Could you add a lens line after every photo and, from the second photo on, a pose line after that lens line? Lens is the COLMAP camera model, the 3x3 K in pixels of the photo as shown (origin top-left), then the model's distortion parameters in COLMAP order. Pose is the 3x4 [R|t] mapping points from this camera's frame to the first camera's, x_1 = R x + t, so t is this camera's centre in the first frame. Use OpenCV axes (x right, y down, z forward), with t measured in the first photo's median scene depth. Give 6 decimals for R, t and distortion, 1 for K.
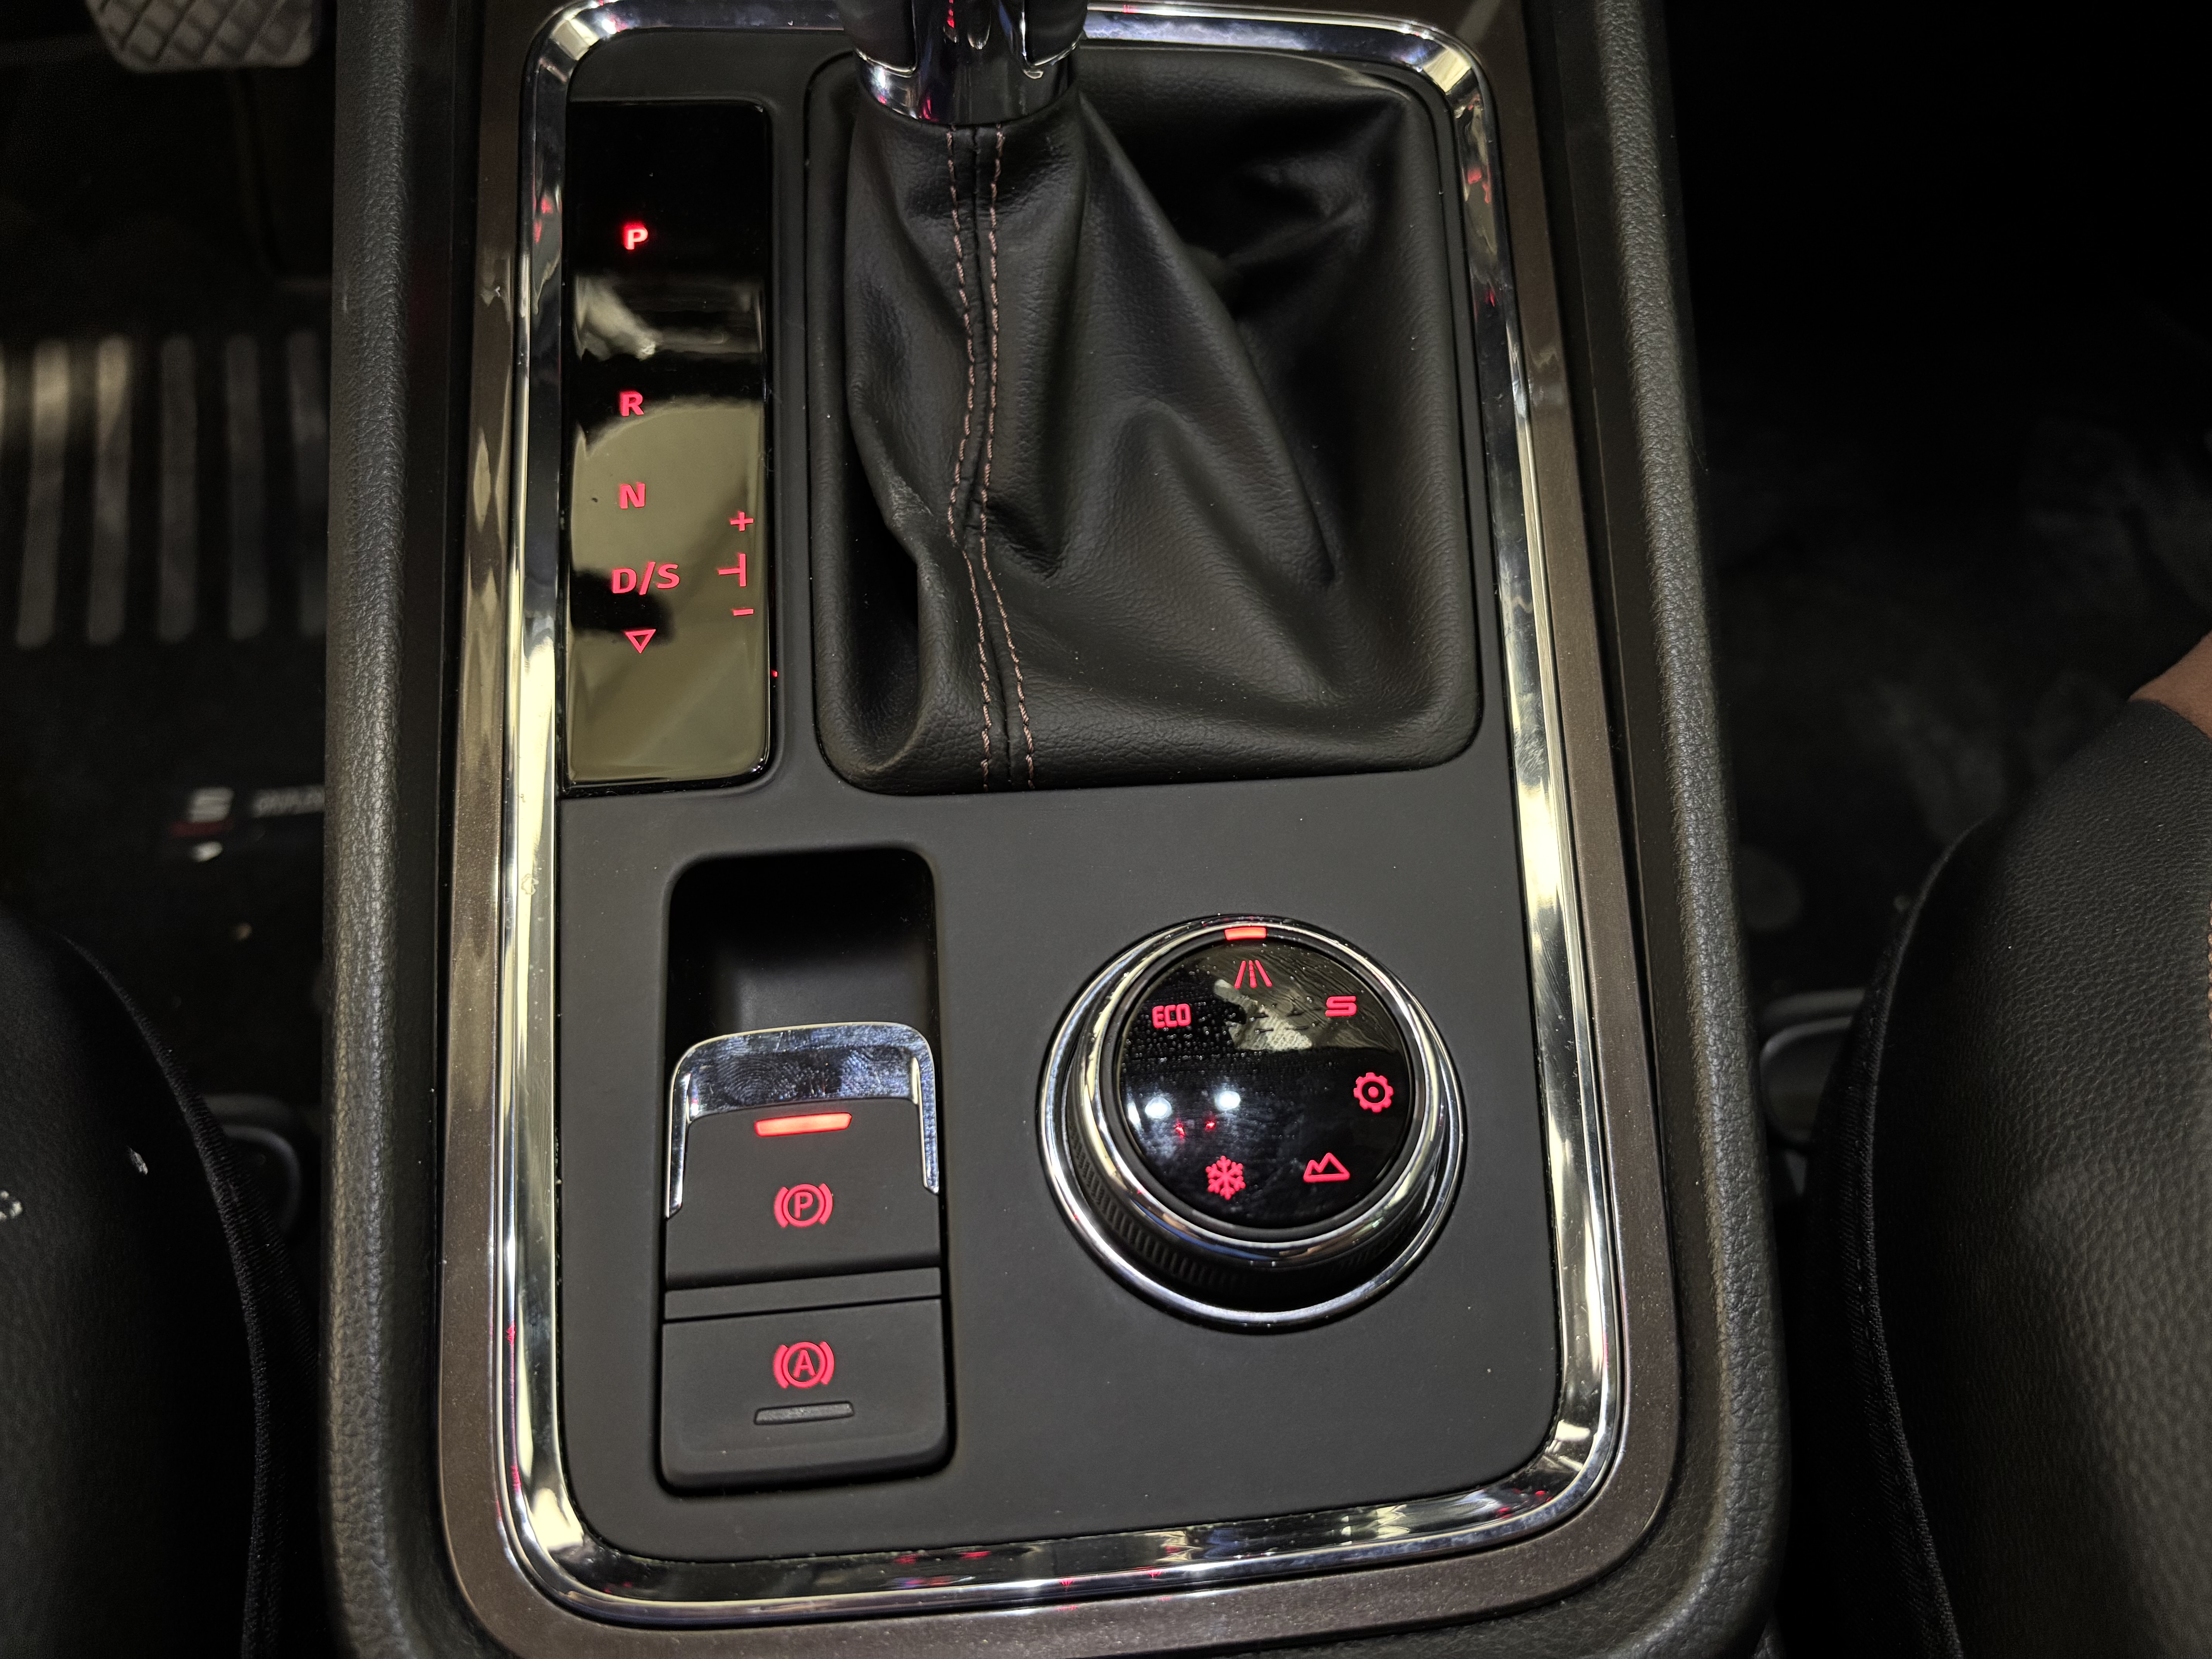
lens RADIAL K [[1703.8, 0, 1115.4], [0, 1703.8, 828.3], [0, 0, 1]] dist [-0.041993, -0.063587]
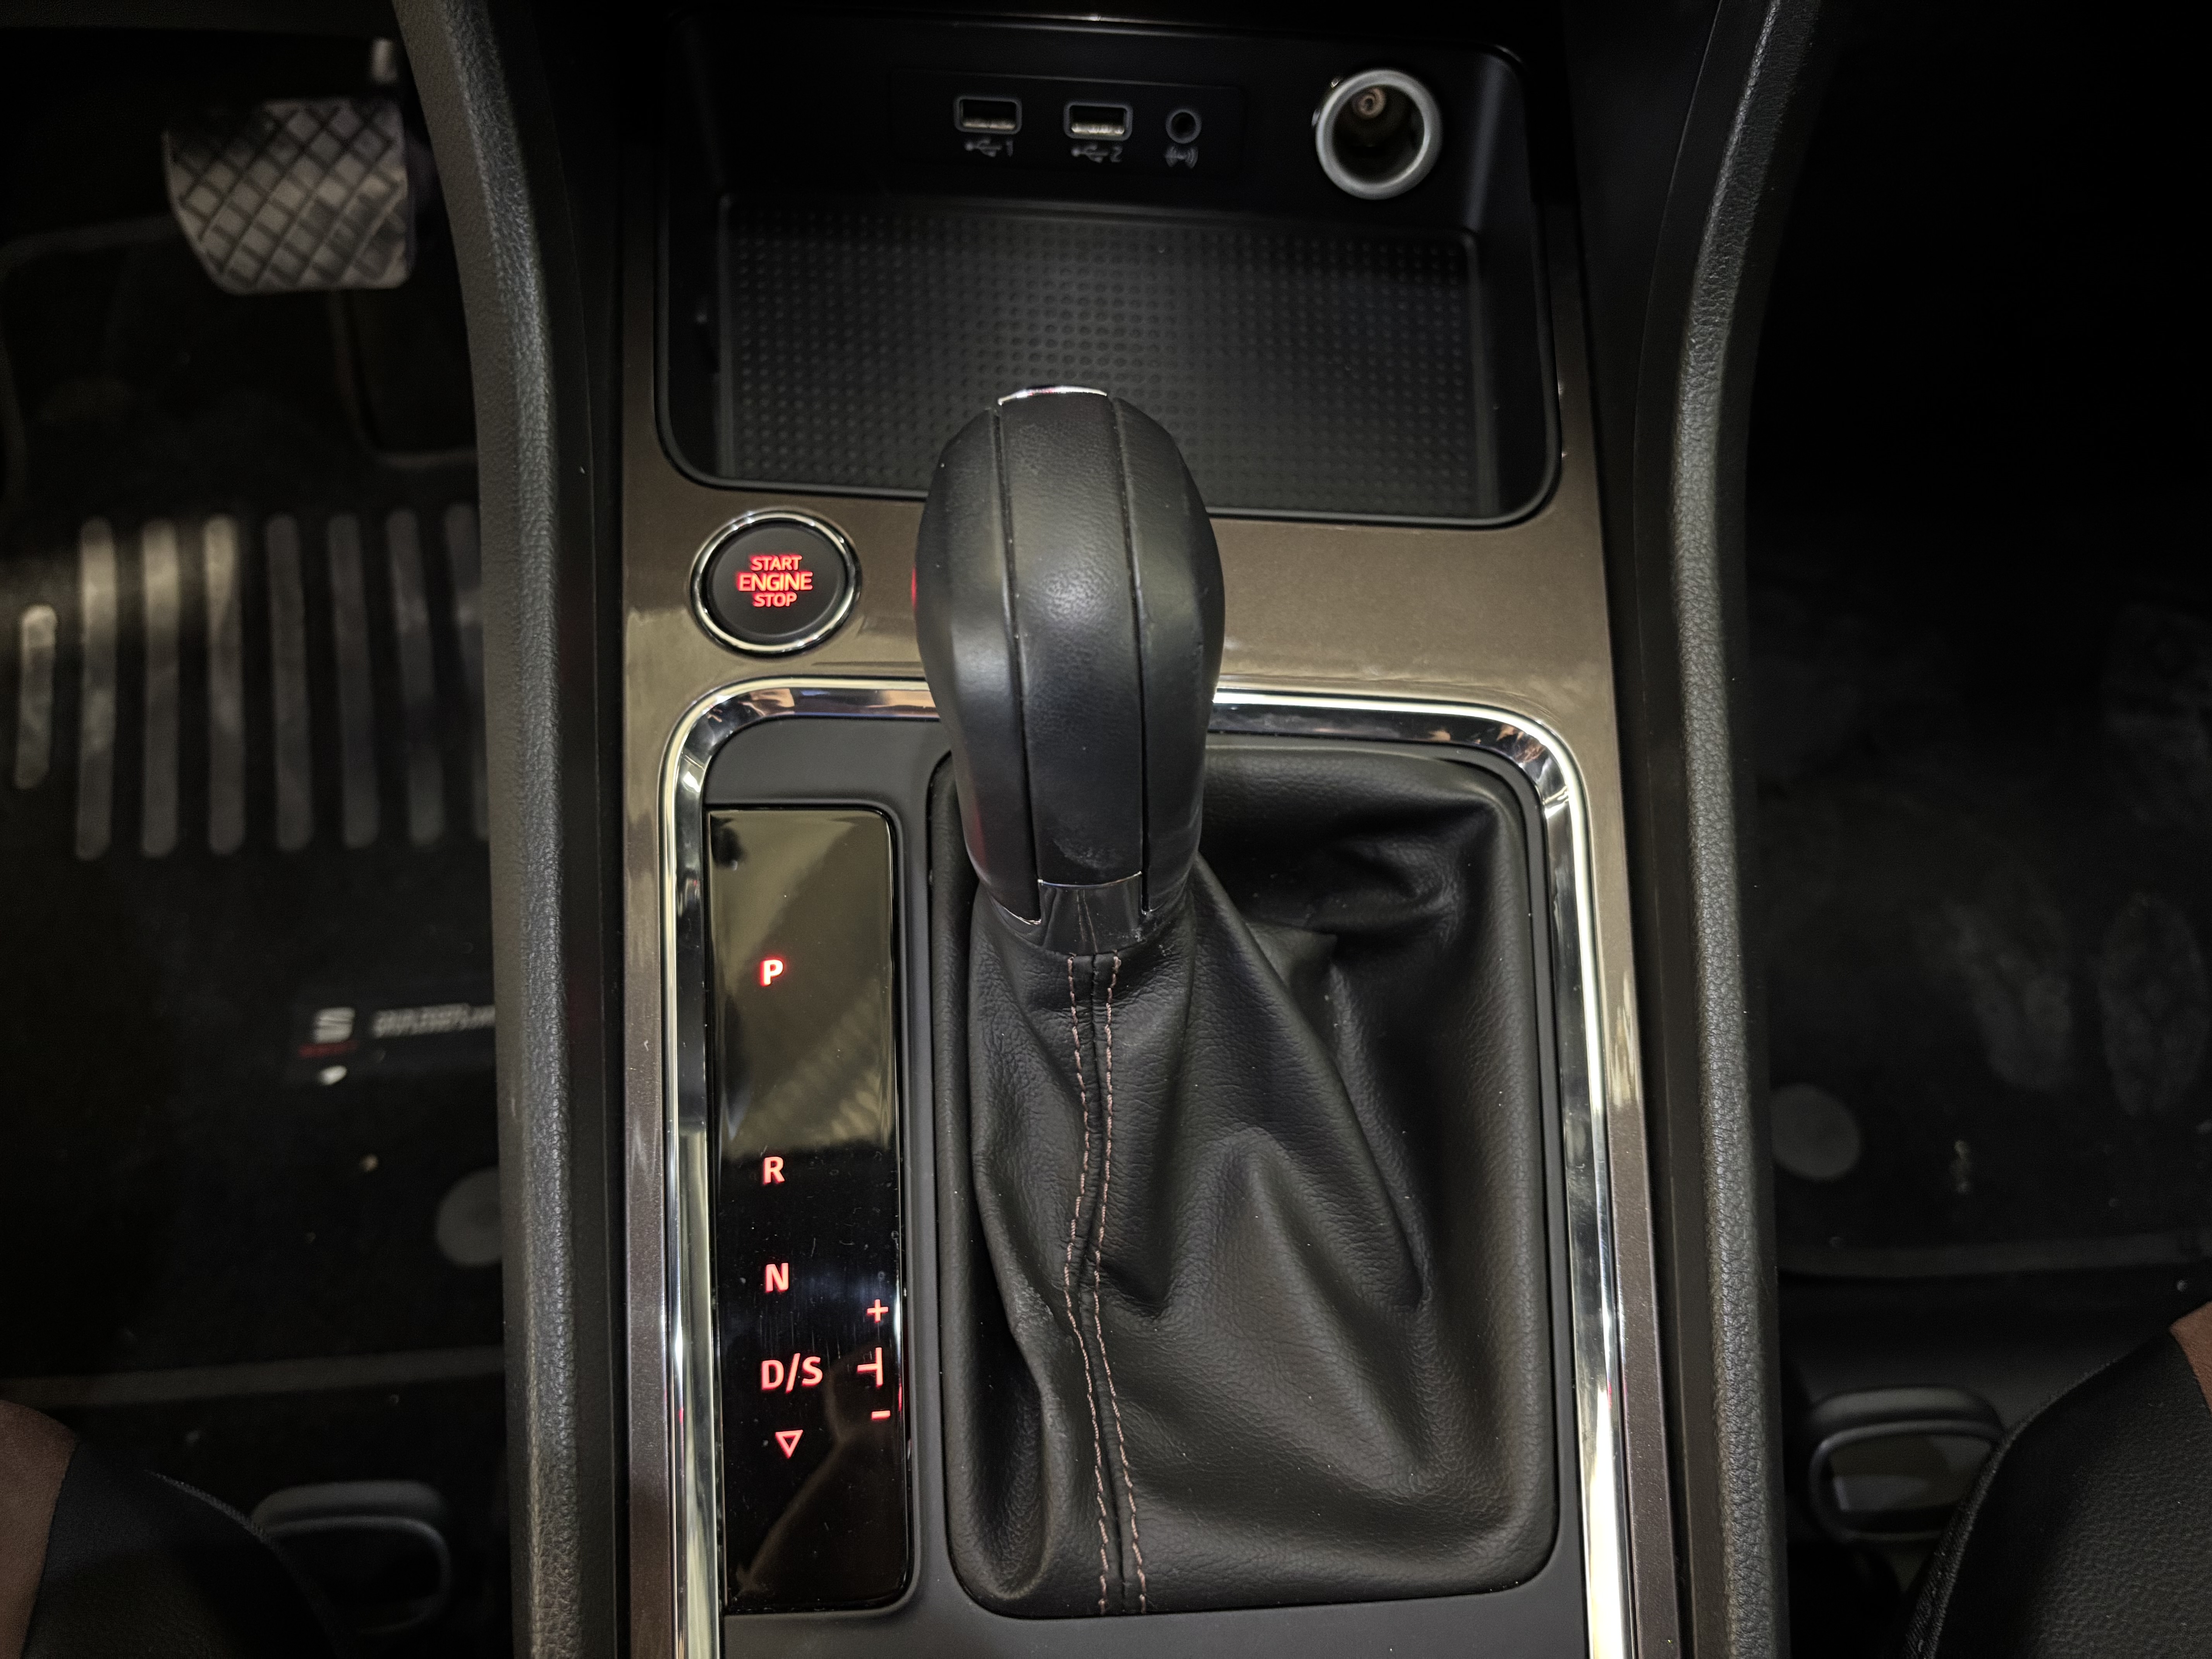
lens RADIAL K [[1656.7, 0, 1106.0], [0, 1656.7, 829.5], [0, 0, 1]] dist [0.036898, -0.213824]
pose [[0.999150, 0.013547, -0.038927, -0.032539], [-0.011058, 0.997923, 0.063457, -0.508922], [0.039706, -0.062972, 0.997225, -0.037748]]
